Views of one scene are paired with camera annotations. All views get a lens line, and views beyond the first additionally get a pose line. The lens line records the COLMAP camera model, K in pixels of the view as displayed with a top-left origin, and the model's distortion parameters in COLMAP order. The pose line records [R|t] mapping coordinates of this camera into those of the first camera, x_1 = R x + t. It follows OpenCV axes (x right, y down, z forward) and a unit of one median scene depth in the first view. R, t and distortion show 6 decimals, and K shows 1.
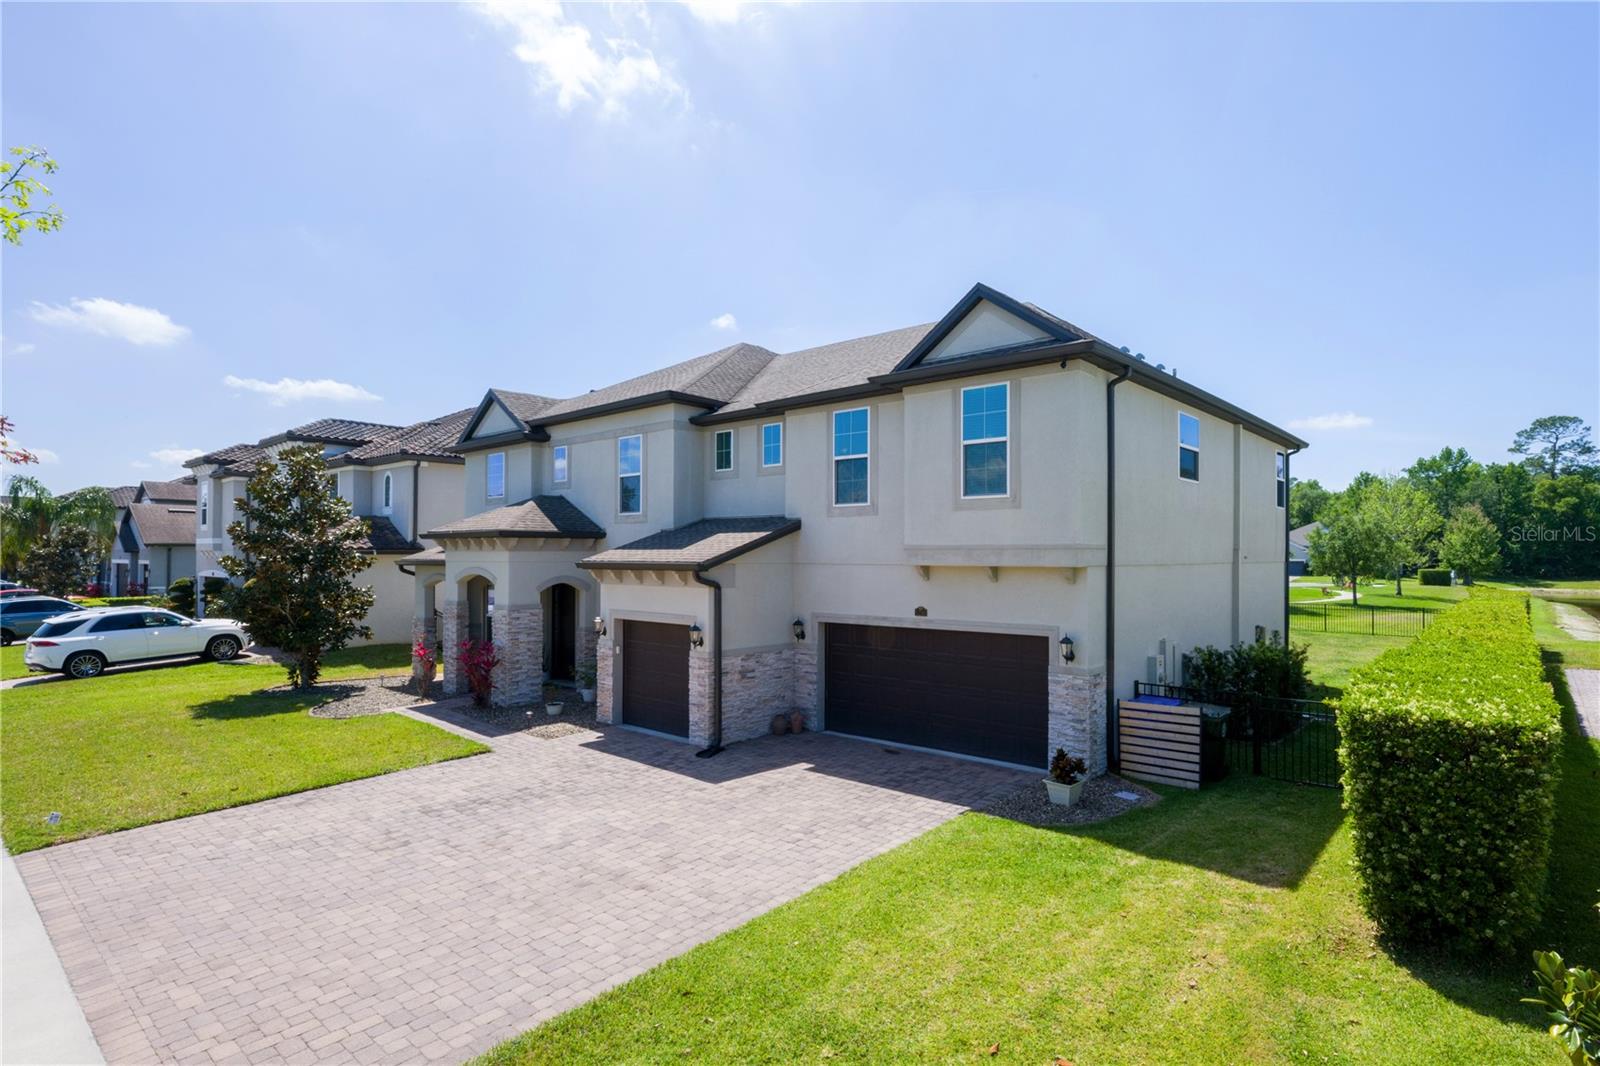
lens RADIAL K [[811.2, 0, 800.0], [0, 811.2, 533.0], [0, 0, 1]] dist [-0.002184, 0.000509]
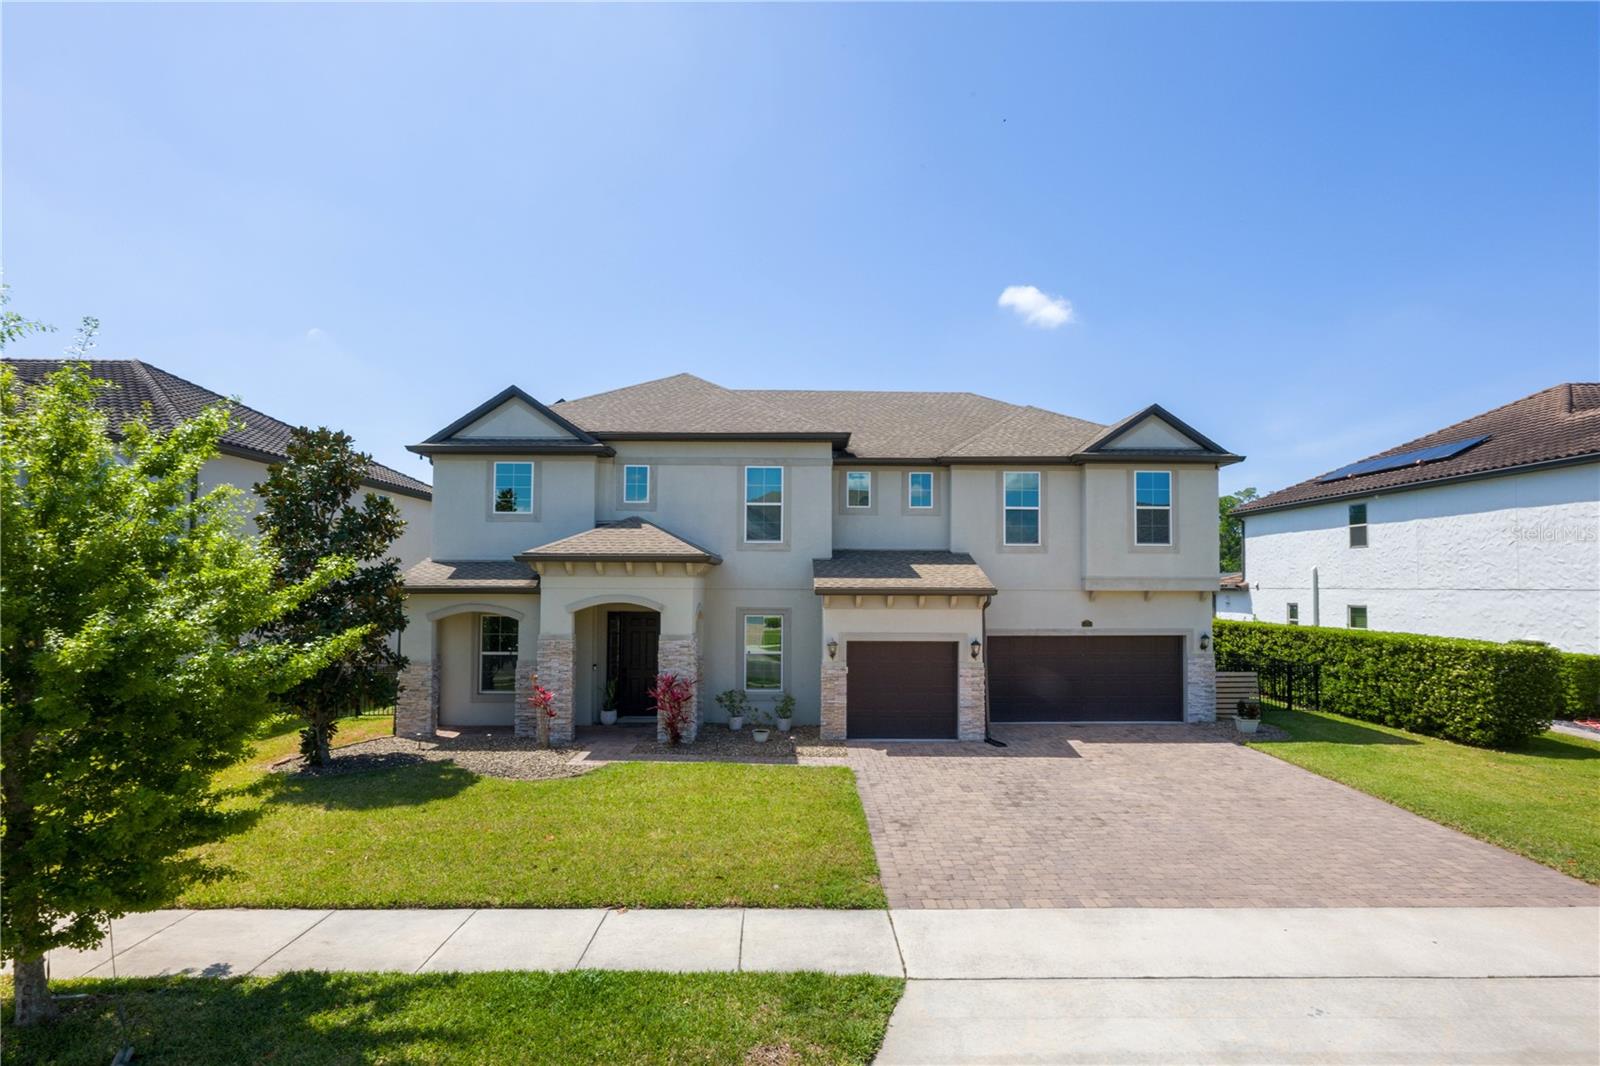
lens RADIAL K [[811.2, 0, 800.0], [0, 811.2, 533.0], [0, 0, 1]] dist [-0.002184, 0.000509]
pose [[0.755324, 0.048738, 0.653536, -1.014048], [-0.021343, 0.998531, -0.049799, 0.018470], [-0.655003, 0.023666, 0.755255, 0.232363]]
